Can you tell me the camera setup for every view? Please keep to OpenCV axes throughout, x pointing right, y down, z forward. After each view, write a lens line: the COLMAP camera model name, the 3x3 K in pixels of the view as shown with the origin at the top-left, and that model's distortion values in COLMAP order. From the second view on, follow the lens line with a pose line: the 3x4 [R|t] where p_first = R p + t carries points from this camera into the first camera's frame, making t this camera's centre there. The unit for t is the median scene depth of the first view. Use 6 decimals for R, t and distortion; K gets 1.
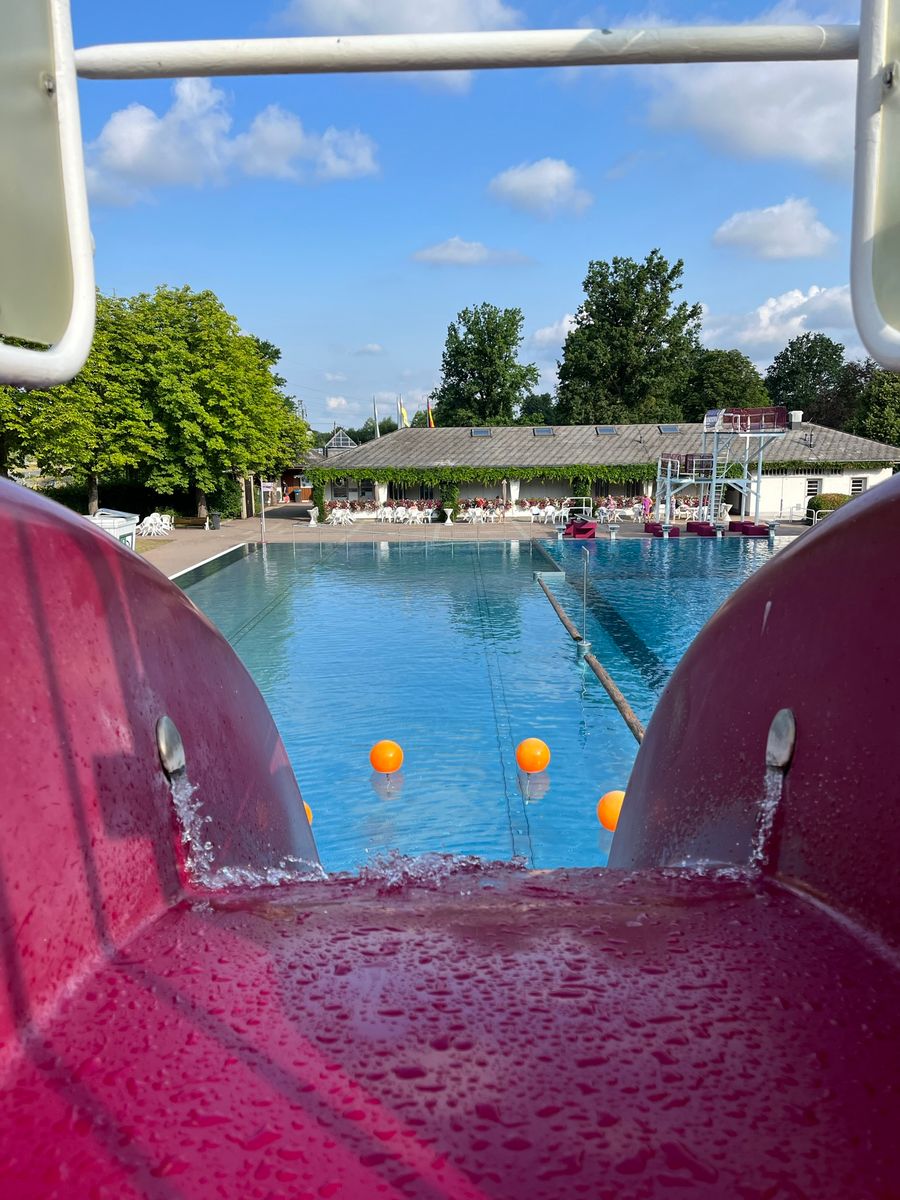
lens RADIAL K [[909.2, 0, 456.7], [0, 909.2, 599.9], [0, 0, 1]] dist [0.044127, -0.002722]
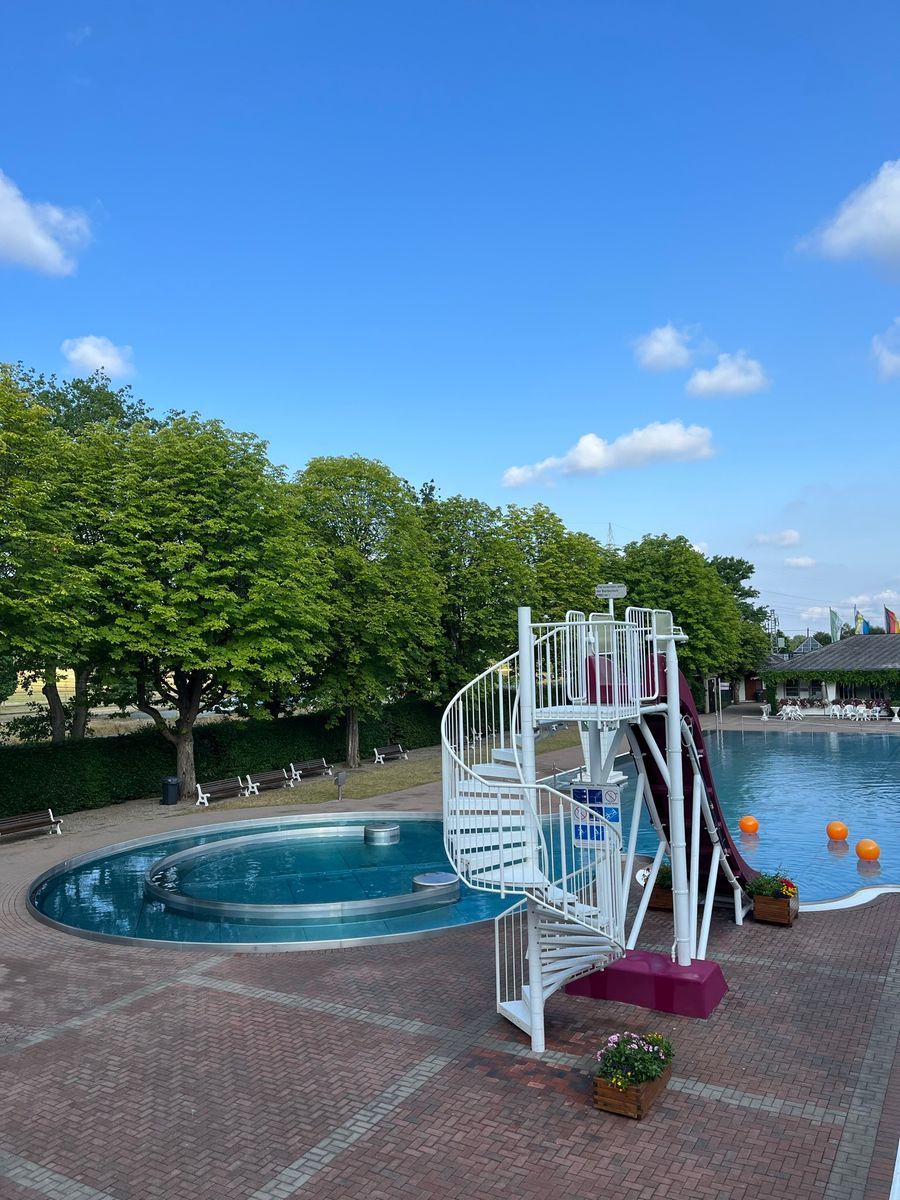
lens RADIAL K [[909.2, 0, 446.7], [0, 909.2, 612.1], [0, 0, 1]] dist [0.044127, -0.002722]
pose [[0.865211, -0.037888, -0.499975, 0.078784], [-0.067970, 0.979074, -0.191818, 0.035863], [0.496780, 0.199946, 0.844530, -0.219452]]
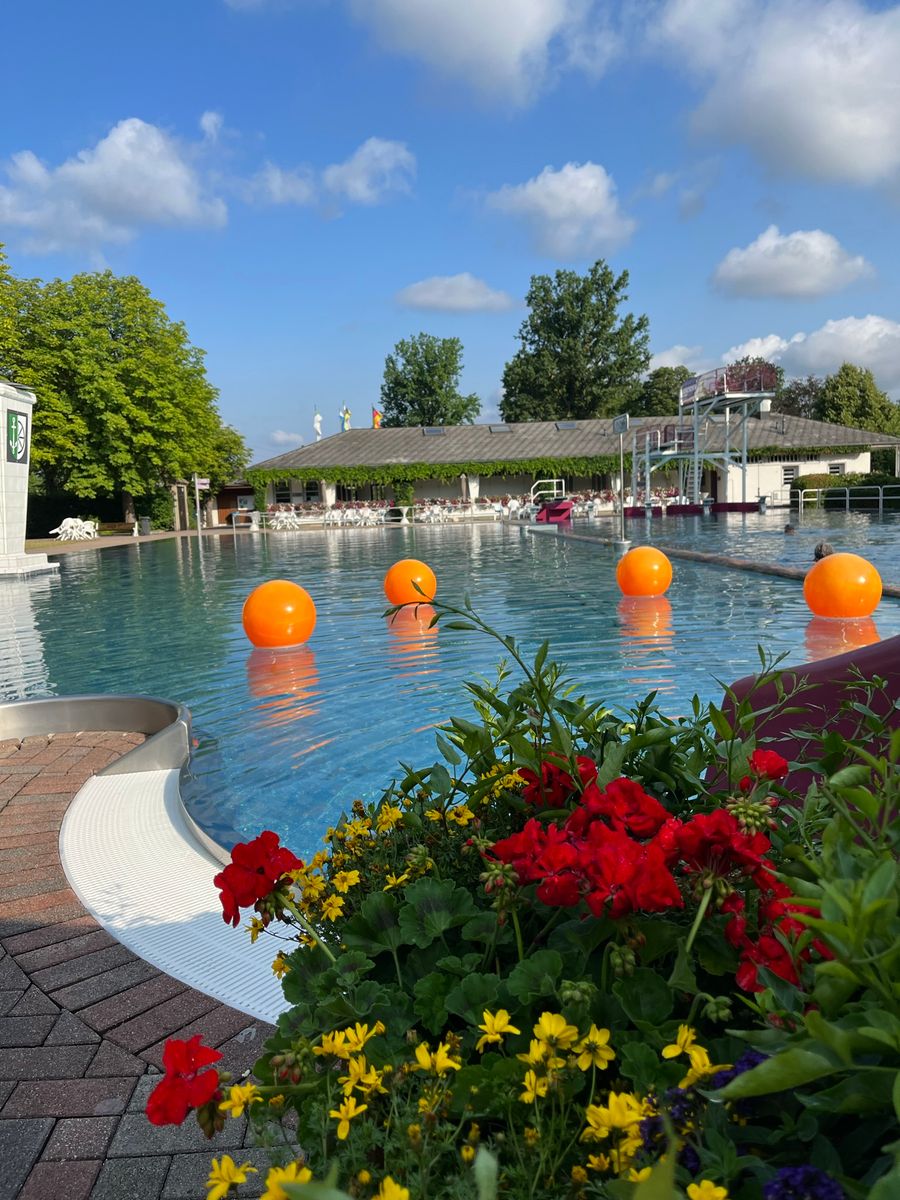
lens RADIAL K [[909.2, 0, 441.7], [0, 909.2, 599.8], [0, 0, 1]] dist [0.044127, -0.002722]
pose [[0.997980, -0.034795, 0.053159, -0.022103], [0.038313, 0.997039, -0.066669, 0.053851], [-0.050681, 0.068571, 0.996358, 0.089044]]
